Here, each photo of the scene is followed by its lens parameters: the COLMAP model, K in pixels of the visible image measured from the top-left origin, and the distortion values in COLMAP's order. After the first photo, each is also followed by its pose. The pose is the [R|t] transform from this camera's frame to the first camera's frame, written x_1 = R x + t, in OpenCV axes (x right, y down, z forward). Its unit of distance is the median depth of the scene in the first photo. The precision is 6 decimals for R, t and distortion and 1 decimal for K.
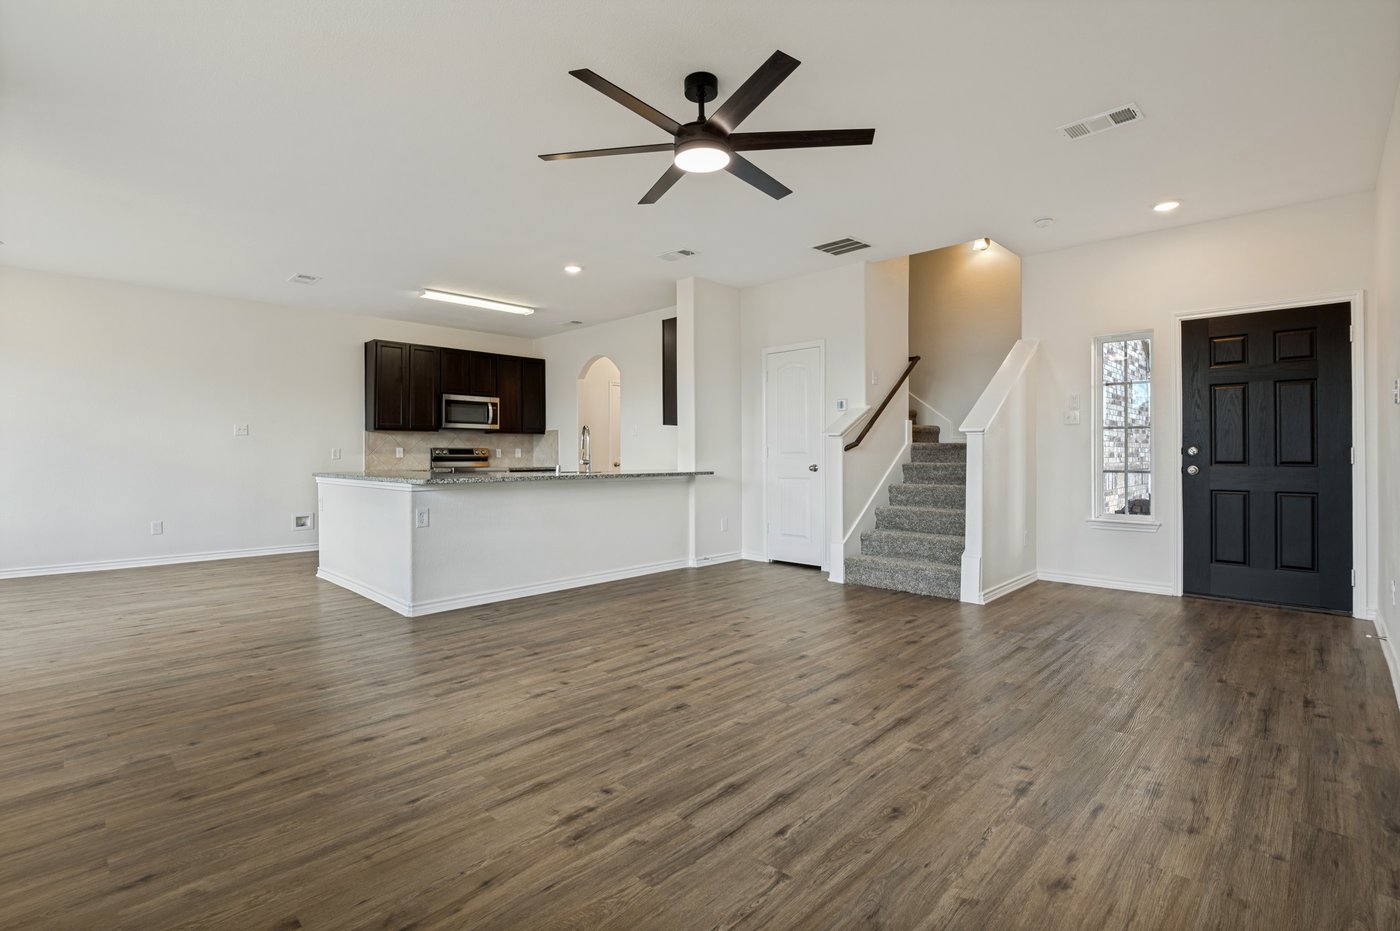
lens RADIAL K [[650.4, 0, 700.2], [0, 650.4, 447.3], [0, 0, 1]] dist [-0.007599, -0.000683]
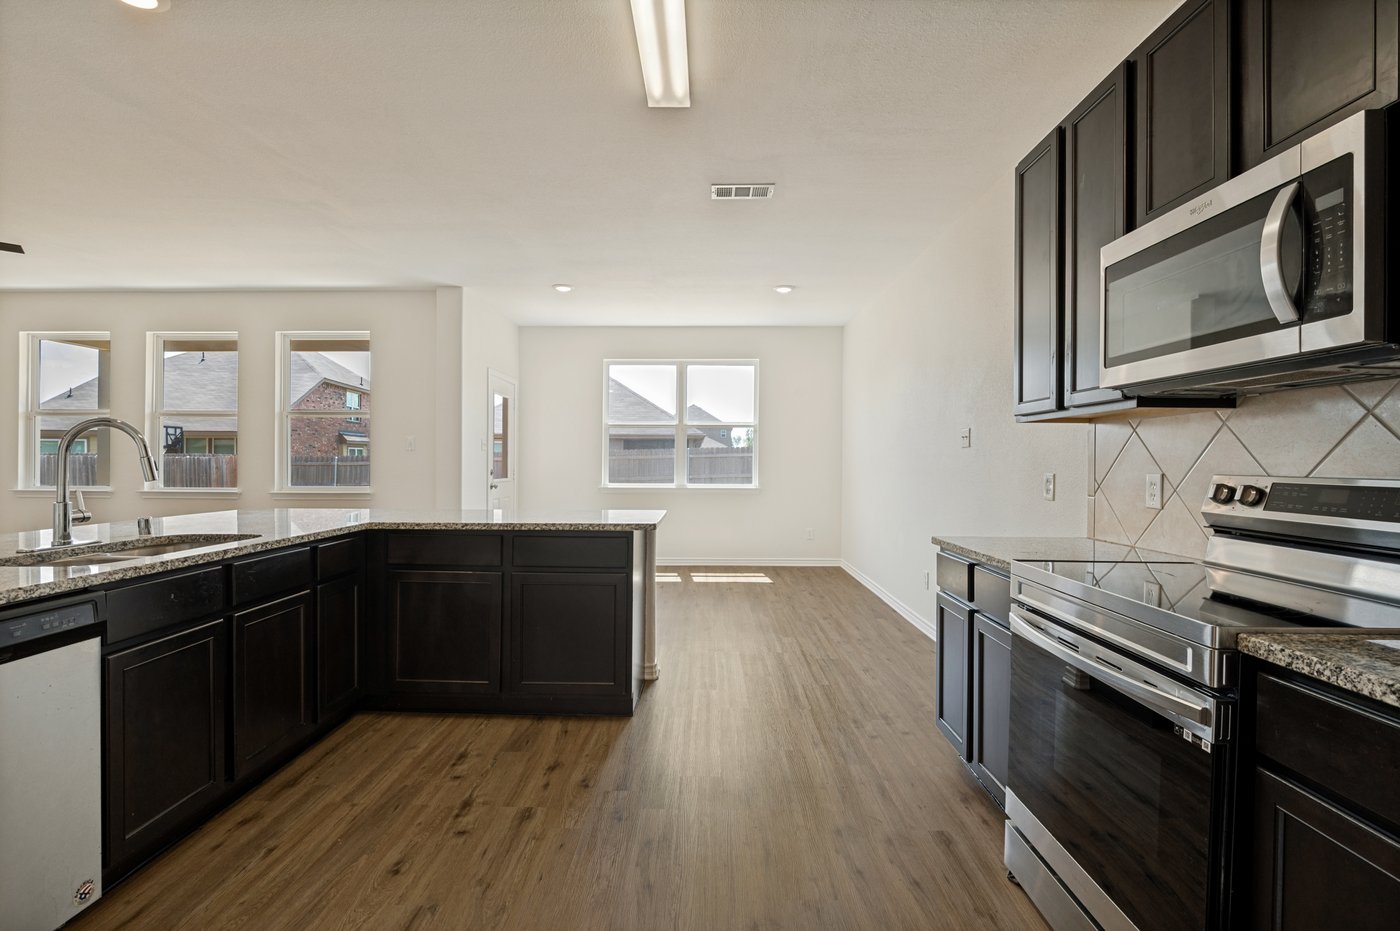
lens RADIAL K [[645.5, 0, 700.0], [0, 645.5, 465.5], [0, 0, 1]] dist [-0.011504, -0.000645]
pose [[-0.722776, 0.003841, -0.691071, -0.287456], [0.004734, 0.999989, 0.000606, -0.008522], [0.691066, -0.002833, -0.722786, 2.390605]]
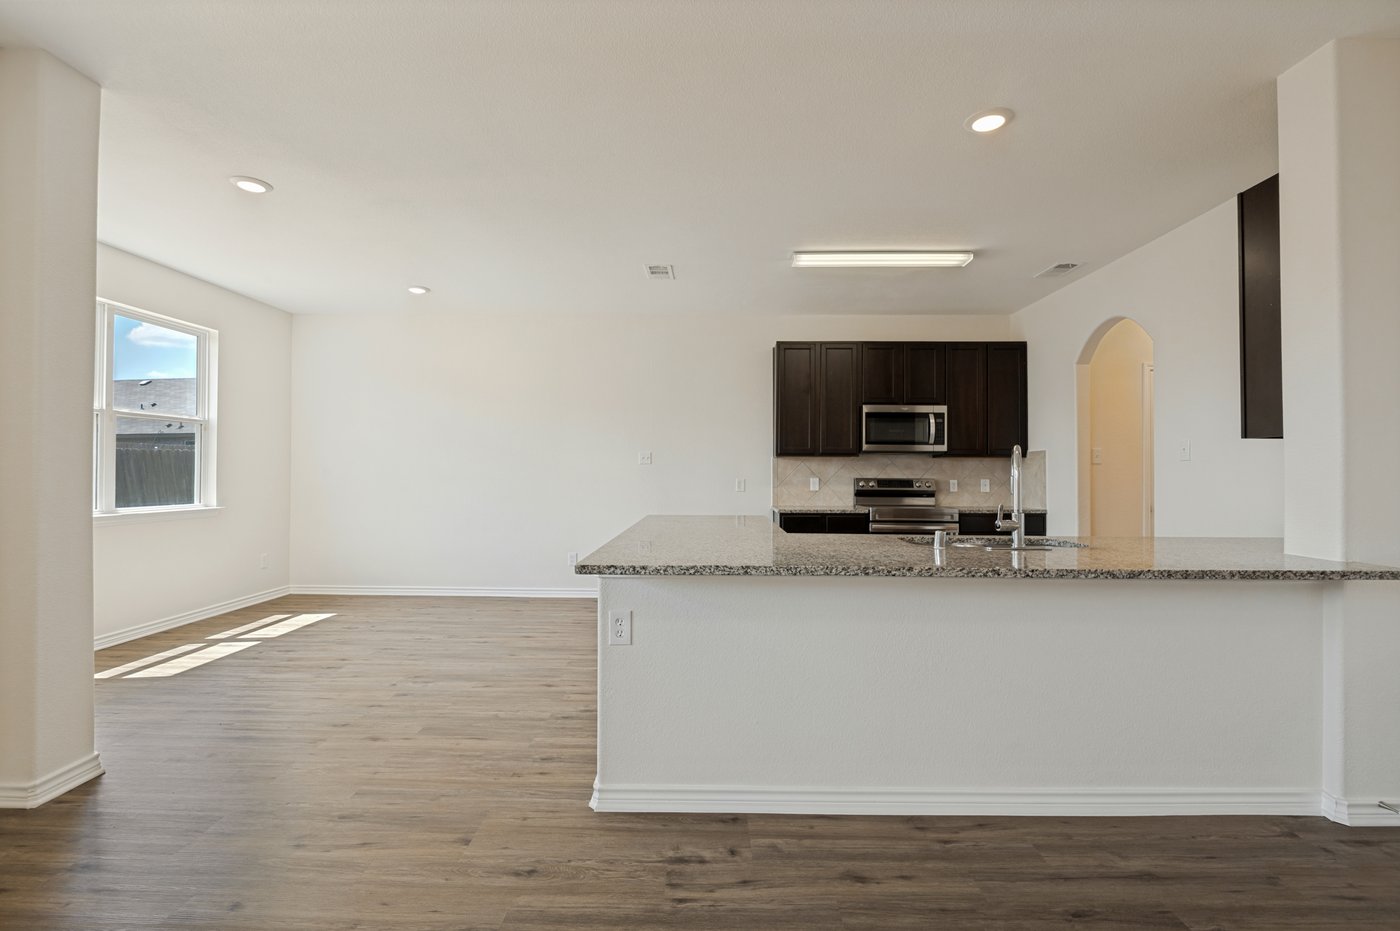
lens RADIAL K [[645.5, 0, 700.0], [0, 645.5, 465.5], [0, 0, 1]] dist [-0.011504, -0.000645]
pose [[0.689101, -0.001737, -0.724663, 0.004051], [0.001061, 0.999998, -0.001389, -0.029771], [0.724665, 0.000189, 0.689102, 0.829544]]
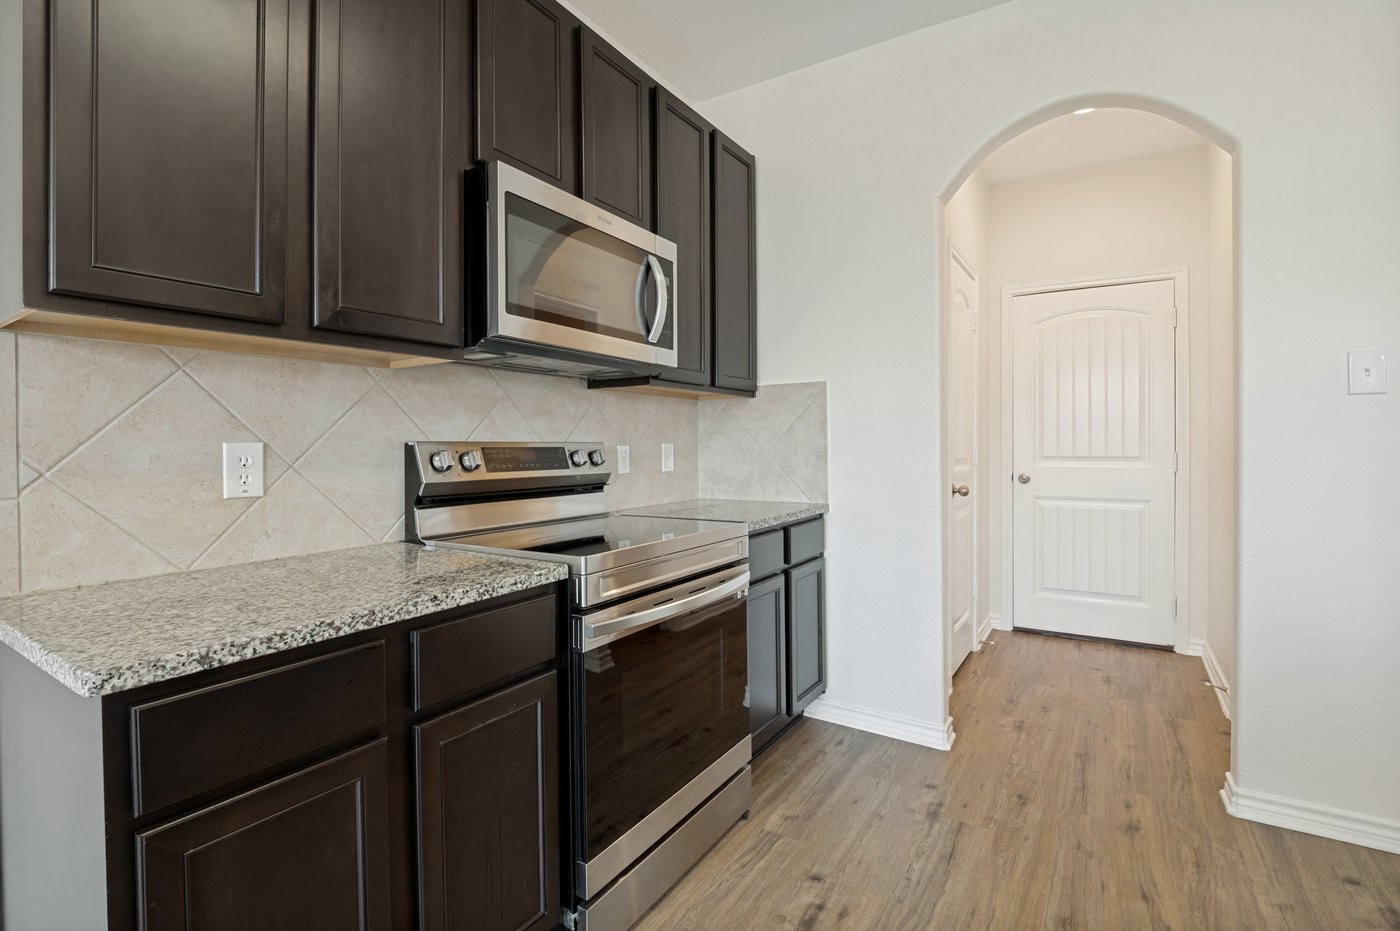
lens RADIAL K [[650.4, 0, 700.2], [0, 650.4, 447.3], [0, 0, 1]] dist [-0.007599, -0.000683]
pose [[0.978576, 0.001650, 0.205879, -0.842361], [-0.005436, 0.999826, 0.017823, -0.004116], [-0.205814, -0.018560, 0.978415, 1.789990]]
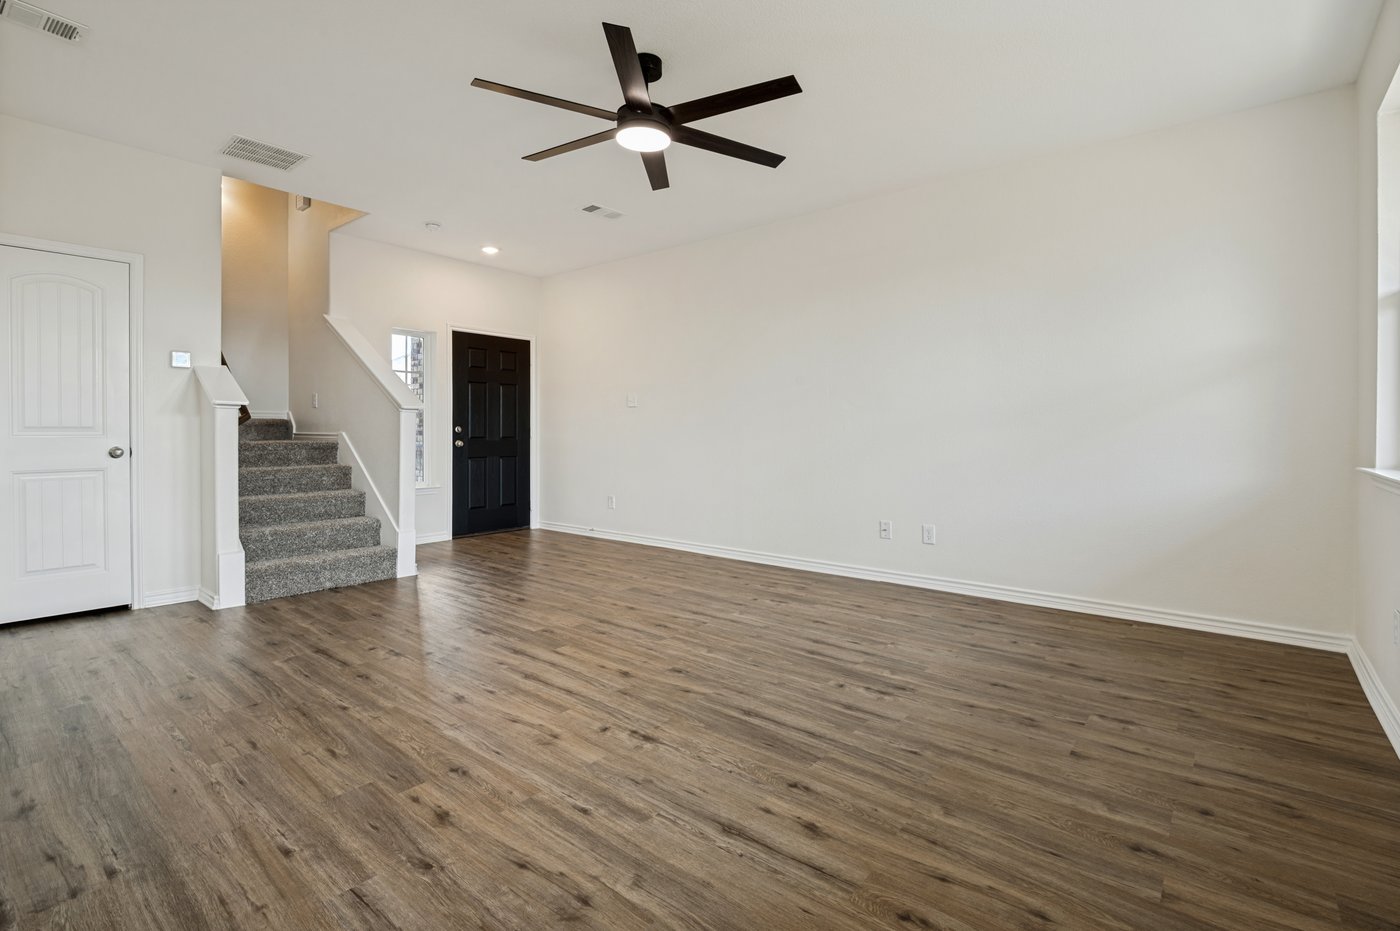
lens RADIAL K [[650.4, 0, 700.2], [0, 650.4, 447.3], [0, 0, 1]] dist [-0.007599, -0.000683]
pose [[-0.083986, -0.020219, 0.996262, -0.824708], [-0.010069, 0.999760, 0.019442, 0.014832], [-0.996416, -0.008399, -0.084169, 0.813120]]
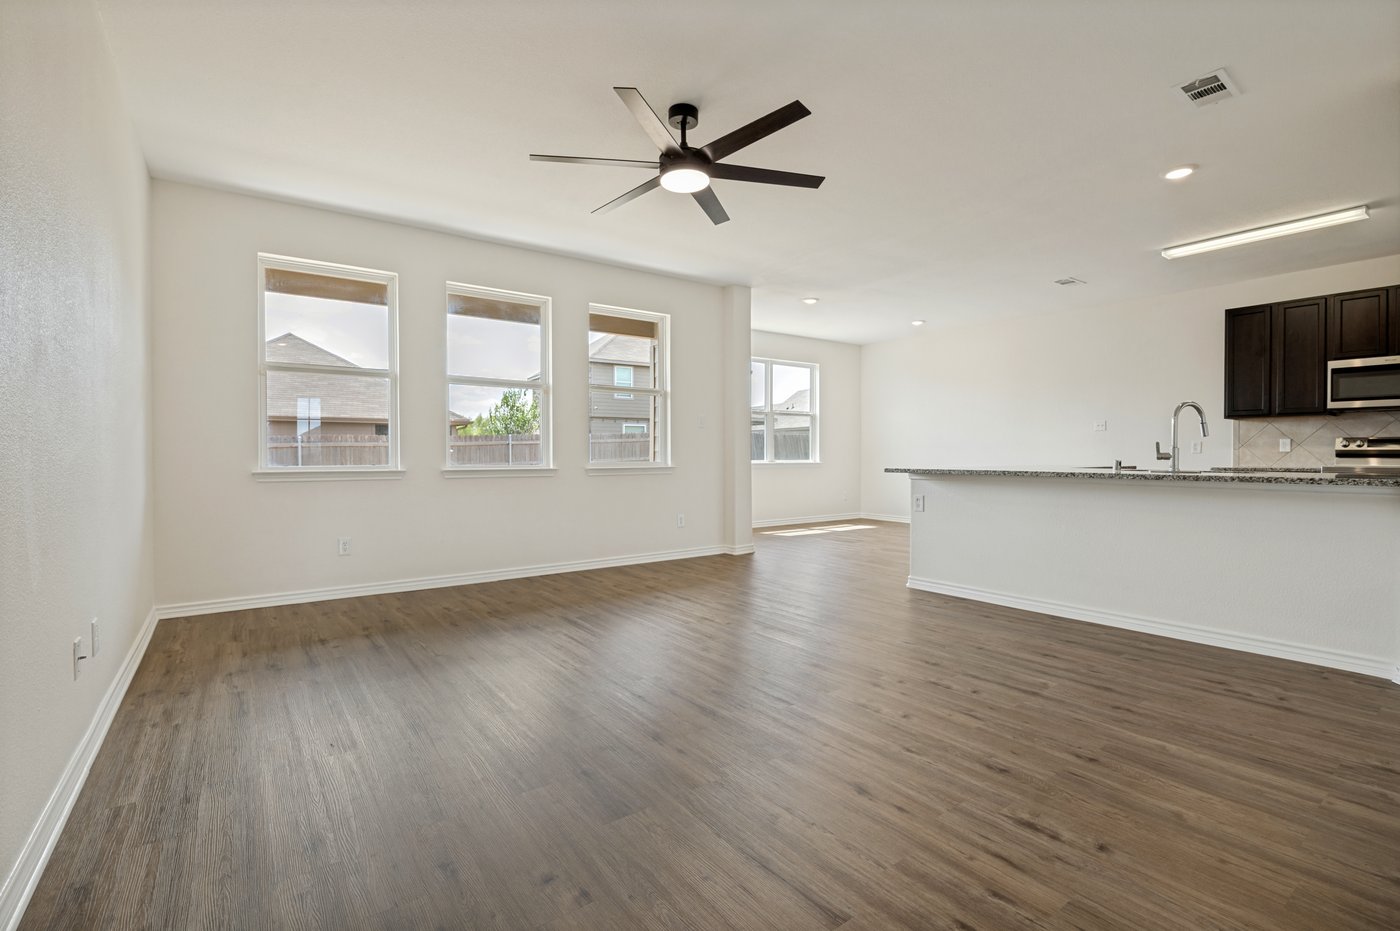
lens RADIAL K [[645.5, 0, 700.0], [0, 645.5, 465.5], [0, 0, 1]] dist [-0.011504, -0.000645]
pose [[-0.161731, 0.019140, -0.986649, 0.893190], [0.012483, 0.999772, 0.017349, 0.023418], [0.986756, -0.009510, -0.161933, 0.983558]]
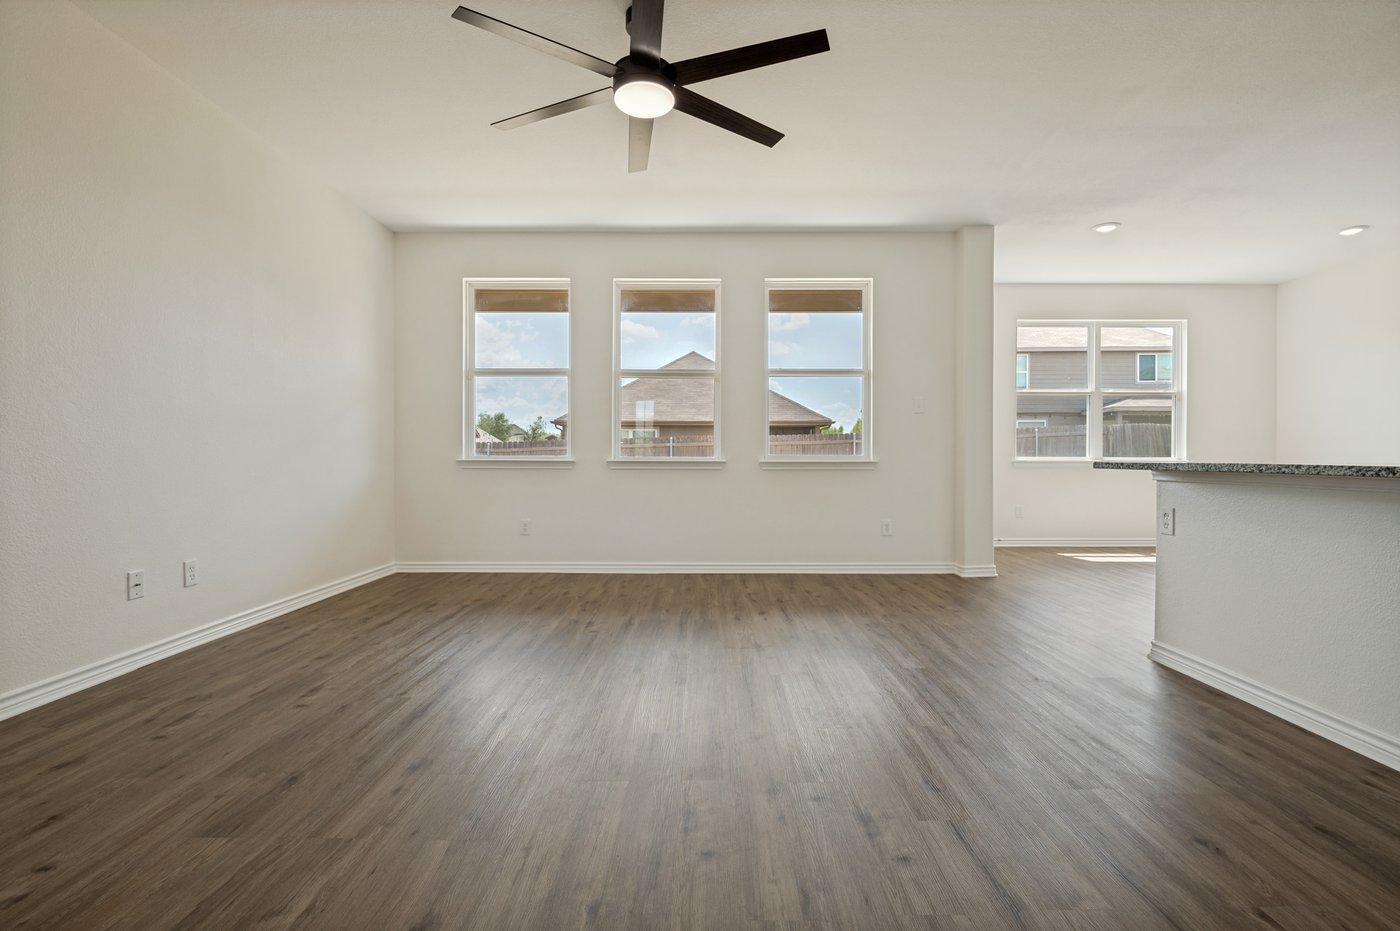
lens RADIAL K [[640.4, 0, 693.1], [0, 640.4, 468.3], [0, 0, 1]] dist [-0.019660, -0.000567]
pose [[-0.725160, 0.014701, -0.688423, 0.464414], [0.008993, 0.999889, 0.011880, 0.050823], [0.688521, 0.002424, -0.725212, 1.385568]]
